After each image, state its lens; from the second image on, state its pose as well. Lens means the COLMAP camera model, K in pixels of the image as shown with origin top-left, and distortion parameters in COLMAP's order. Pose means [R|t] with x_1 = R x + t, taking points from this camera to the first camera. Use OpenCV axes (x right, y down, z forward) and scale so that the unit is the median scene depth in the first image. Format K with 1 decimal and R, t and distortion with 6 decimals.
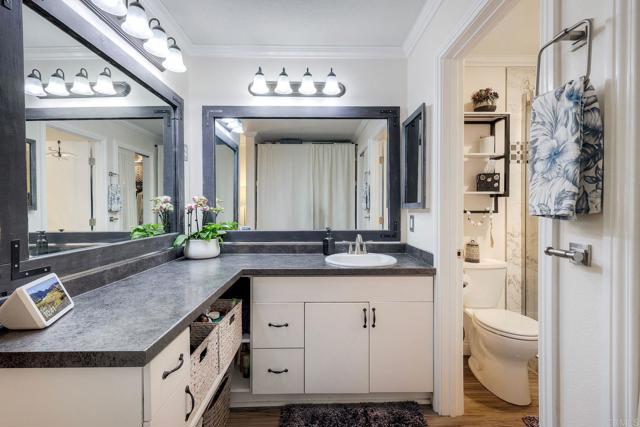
lens RADIAL K [[281.3, 0, 319.0], [0, 281.3, 210.0], [0, 0, 1]] dist [0.005543, 0.000027]
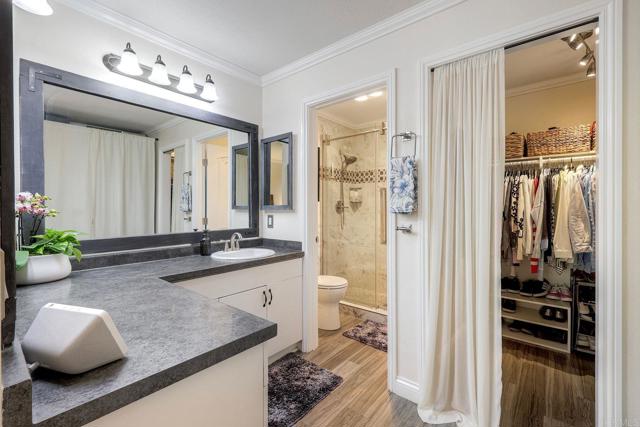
lens RADIAL K [[281.3, 0, 323.4], [0, 281.3, 210.5], [0, 0, 1]] dist [0.005543, 0.000027]
pose [[0.638556, -0.005062, 0.769559, -0.497662], [0.006694, 0.999977, 0.001023, -0.001155], [-0.769546, 0.004498, 0.638575, 0.013117]]
